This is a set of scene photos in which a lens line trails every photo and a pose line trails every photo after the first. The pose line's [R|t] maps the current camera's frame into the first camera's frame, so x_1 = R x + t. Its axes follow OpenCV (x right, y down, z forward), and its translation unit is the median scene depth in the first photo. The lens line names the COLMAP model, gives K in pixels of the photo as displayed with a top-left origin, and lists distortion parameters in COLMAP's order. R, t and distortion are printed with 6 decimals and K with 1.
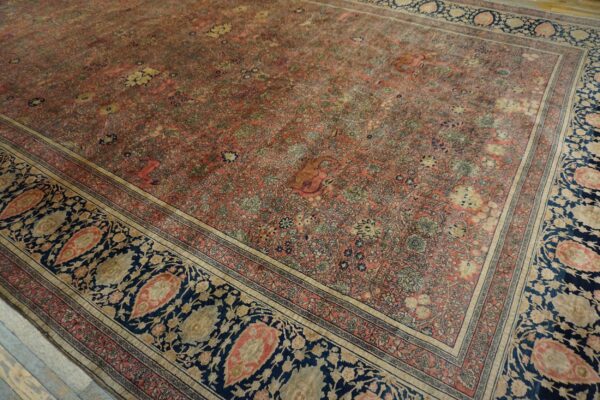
lens RADIAL K [[408.2, 0, 298.3], [0, 408.2, 195.6], [0, 0, 1]] dist [-0.047080, 0.036985]
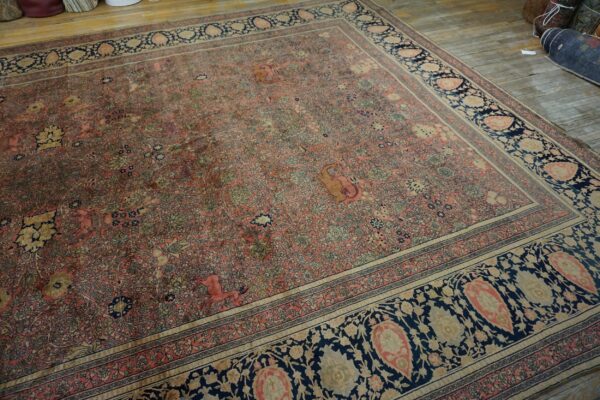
lens RADIAL K [[408.2, 0, 296.0], [0, 408.2, 202.7], [0, 0, 1]] dist [-0.047080, 0.036985]
pose [[0.589679, -0.551976, 0.589577, -0.816309], [0.579350, 0.797707, 0.167382, -0.301307], [-0.562700, 0.242870, 0.790179, 0.279686]]
